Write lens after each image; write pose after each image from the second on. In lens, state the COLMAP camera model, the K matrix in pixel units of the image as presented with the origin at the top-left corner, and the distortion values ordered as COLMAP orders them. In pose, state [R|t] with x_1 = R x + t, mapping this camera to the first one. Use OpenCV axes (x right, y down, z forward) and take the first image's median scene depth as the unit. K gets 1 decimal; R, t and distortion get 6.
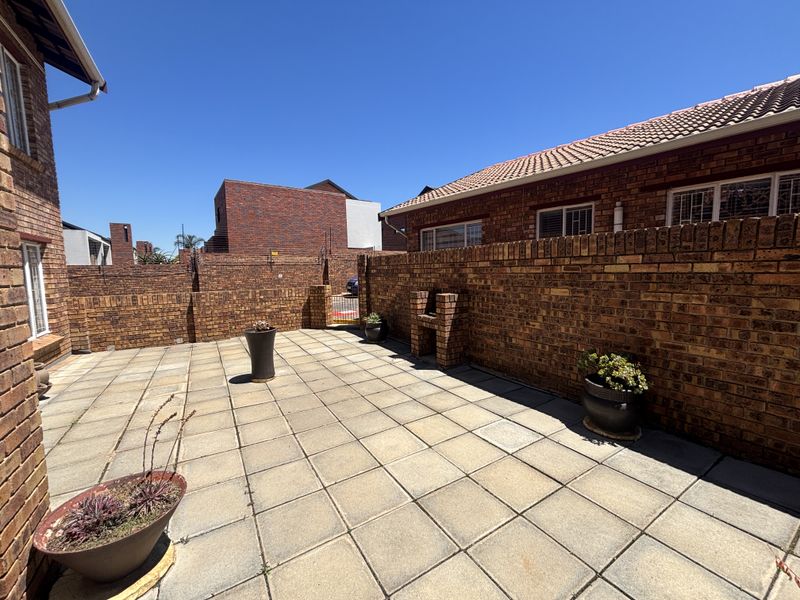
lens RADIAL K [[320.9, 0, 400.7], [0, 320.9, 296.4], [0, 0, 1]] dist [0.001750, -0.001713]
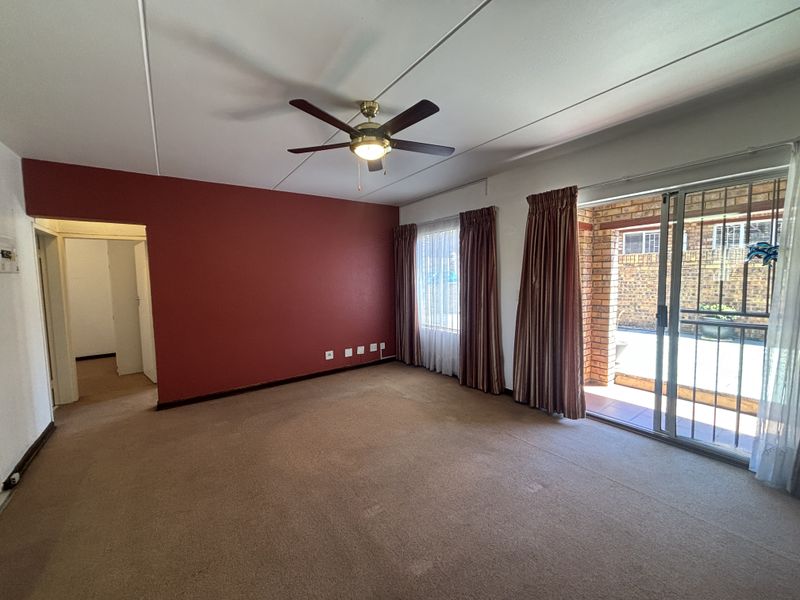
lens RADIAL K [[320.9, 0, 400.3], [0, 320.9, 298.4], [0, 0, 1]] dist [0.001750, -0.001713]
pose [[0.996260, -0.007655, 0.086062, -1.078958], [0.008987, 0.999846, -0.015095, 0.093996], [-0.085933, 0.015812, 0.996175, -0.642076]]
